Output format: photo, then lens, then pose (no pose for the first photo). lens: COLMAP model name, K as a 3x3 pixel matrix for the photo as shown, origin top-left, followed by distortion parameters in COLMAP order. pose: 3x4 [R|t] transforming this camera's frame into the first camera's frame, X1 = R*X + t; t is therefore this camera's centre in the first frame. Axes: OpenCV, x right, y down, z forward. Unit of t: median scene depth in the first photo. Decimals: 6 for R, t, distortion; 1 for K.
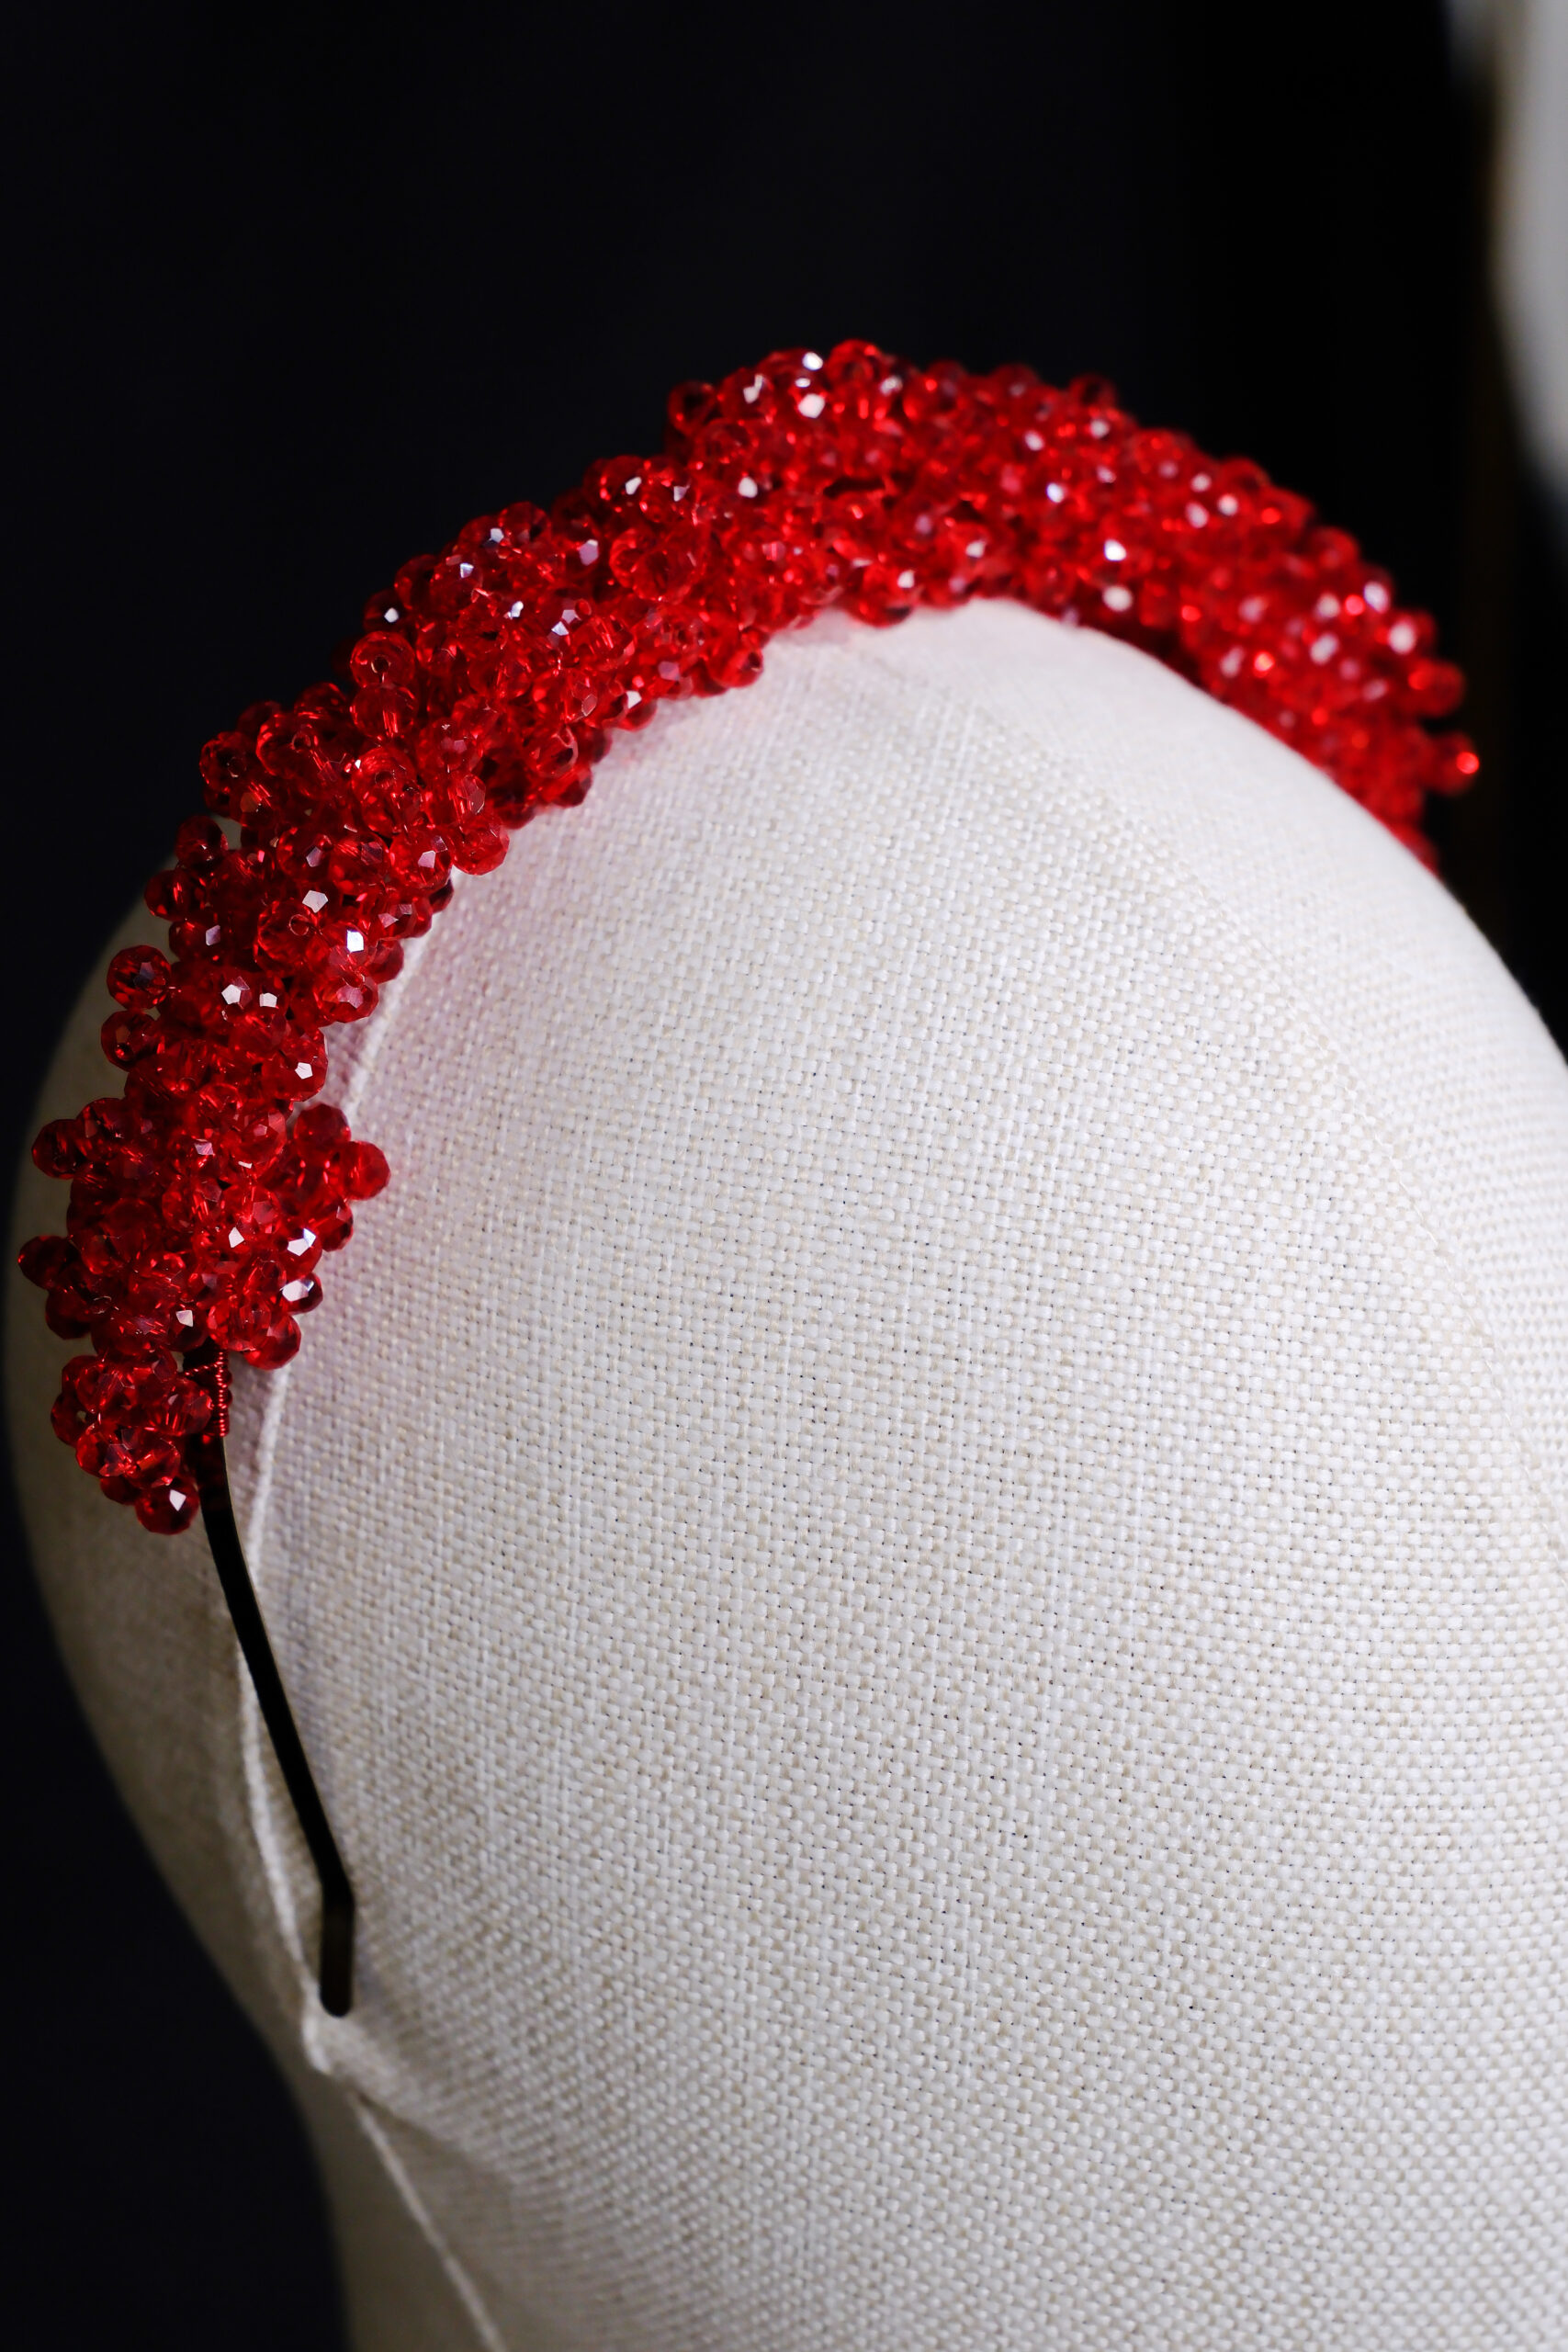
lens RADIAL K [[5112.5, 0, 805.5], [0, 5112.5, 1168.8], [0, 0, 1]] dist [0.085423, 0.000000]
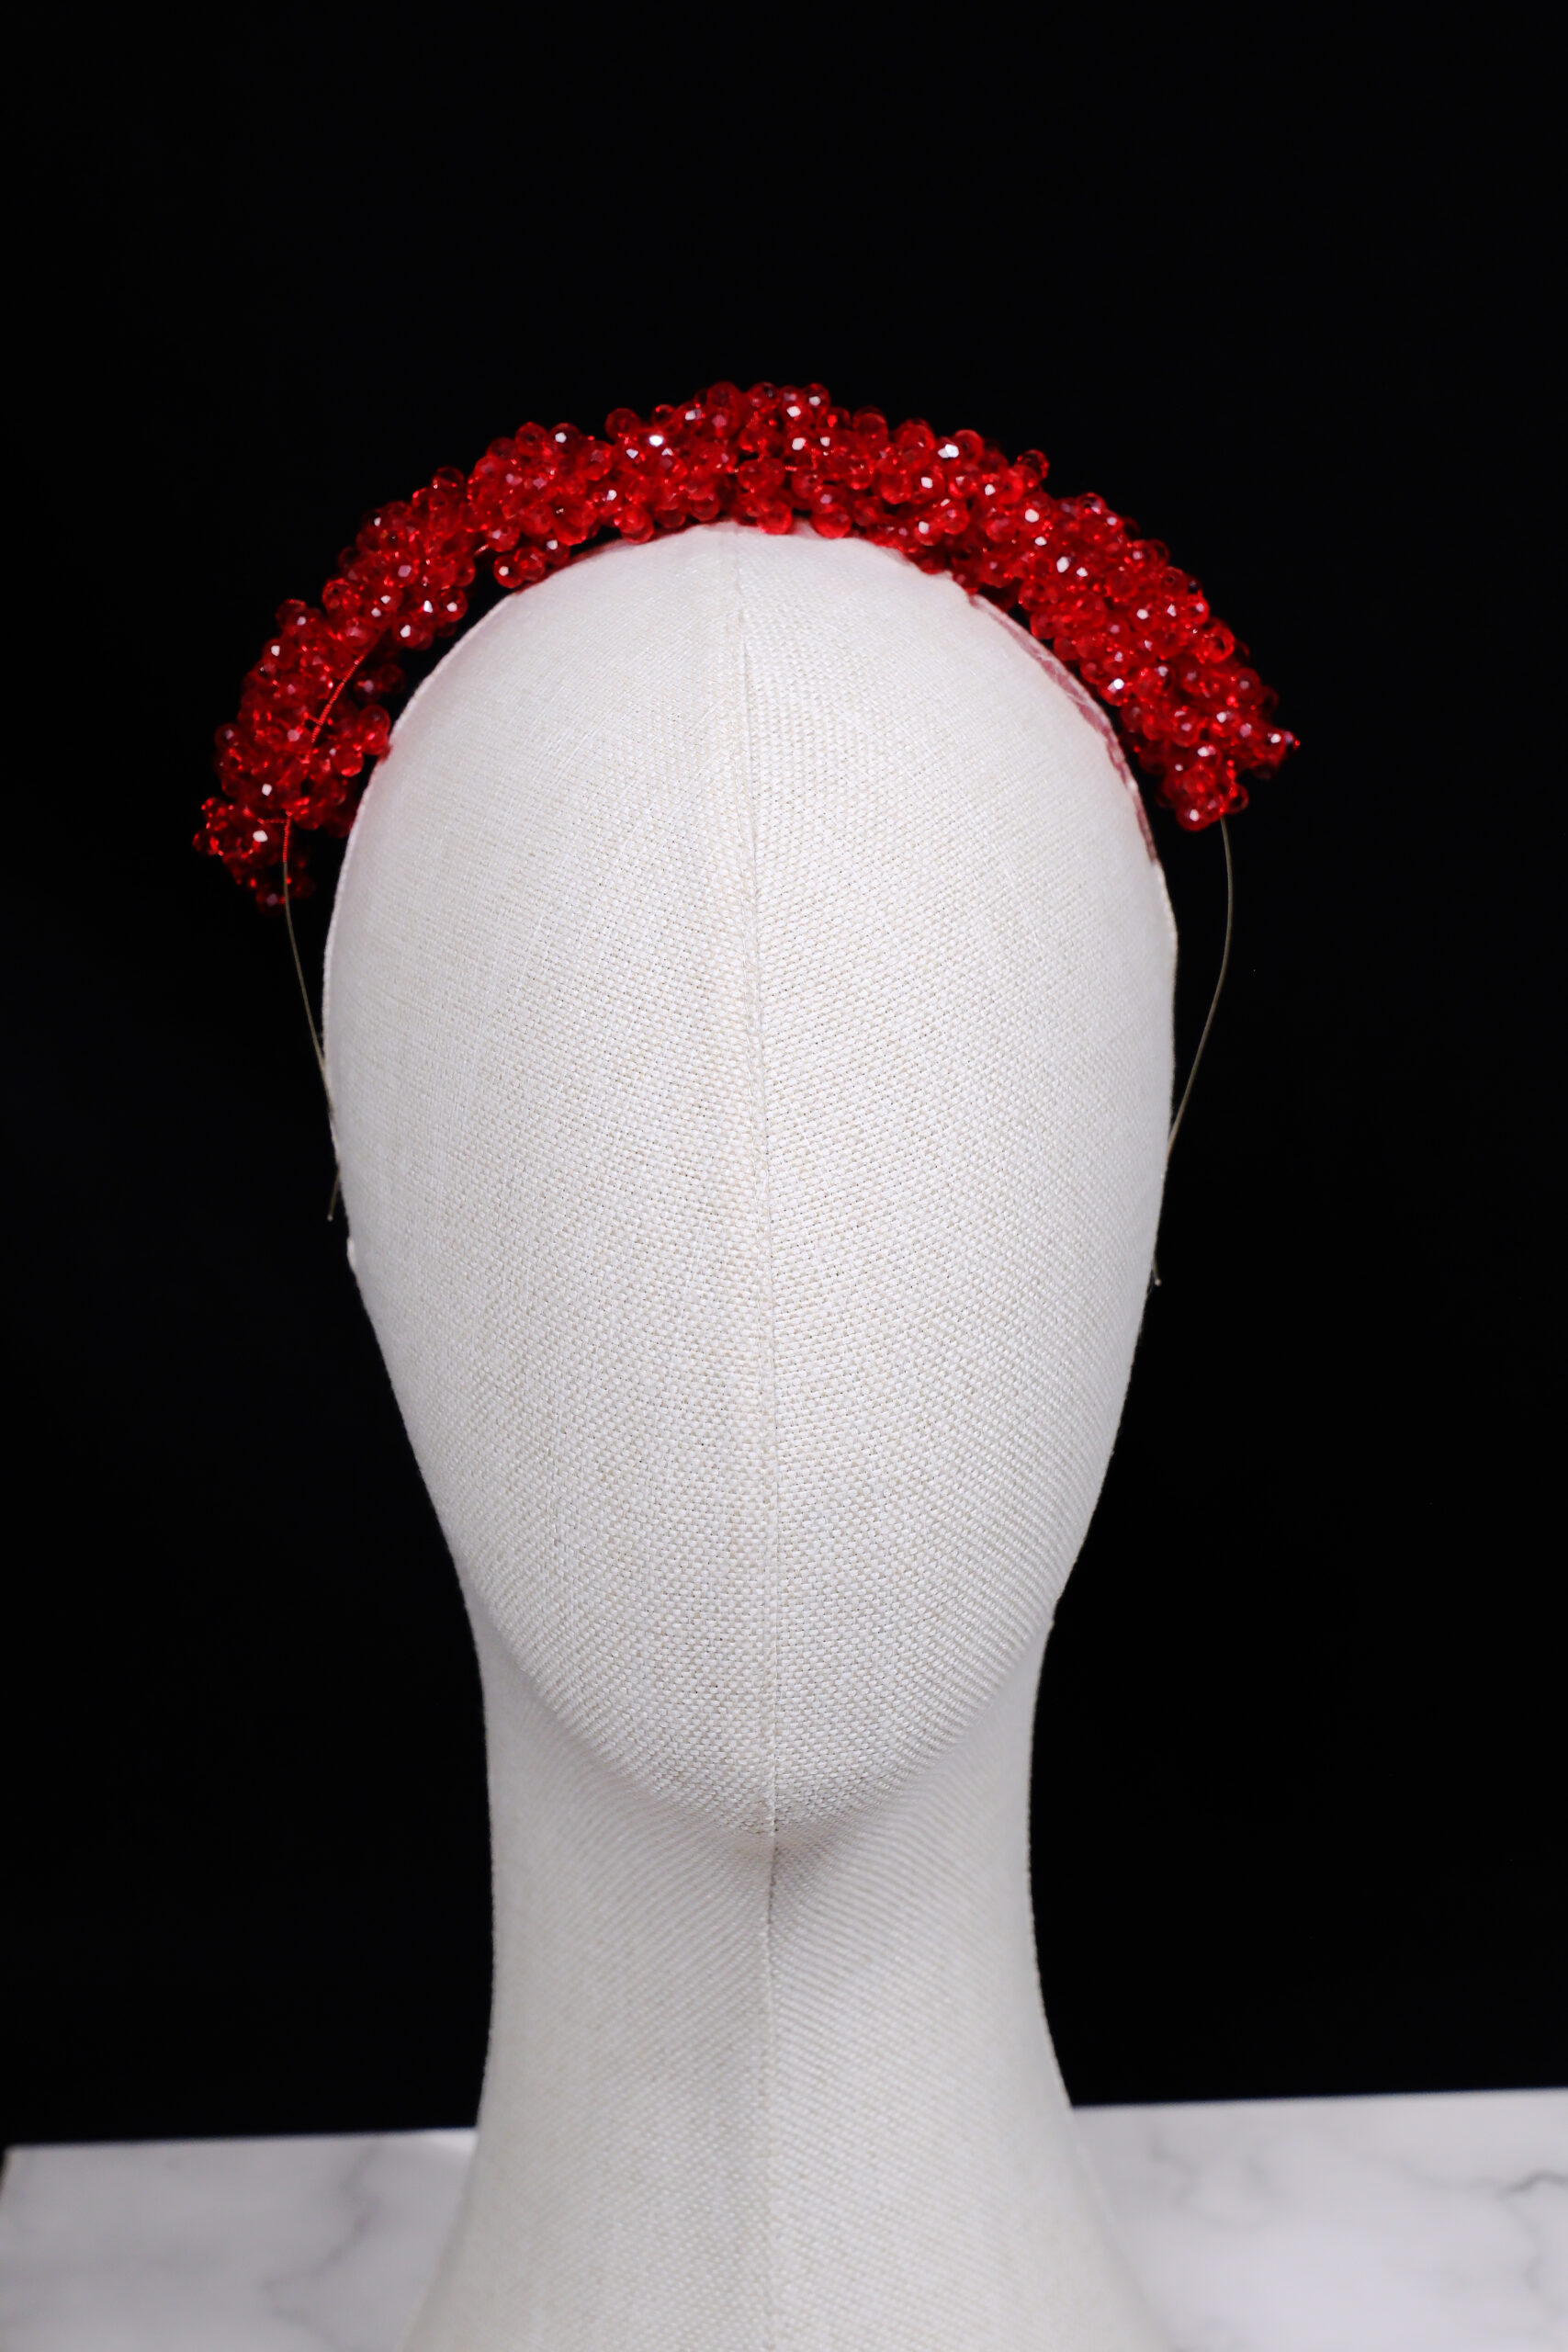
lens RADIAL K [[5112.5, 0, 783.3], [0, 5112.5, 1173.2], [0, 0, 1]] dist [0.085423, 0.000000]
pose [[0.718185, 0.175934, -0.673244, 1.343775], [-0.289430, 0.955374, -0.059089, 0.224573], [0.632804, 0.237294, 0.737056, -0.270400]]
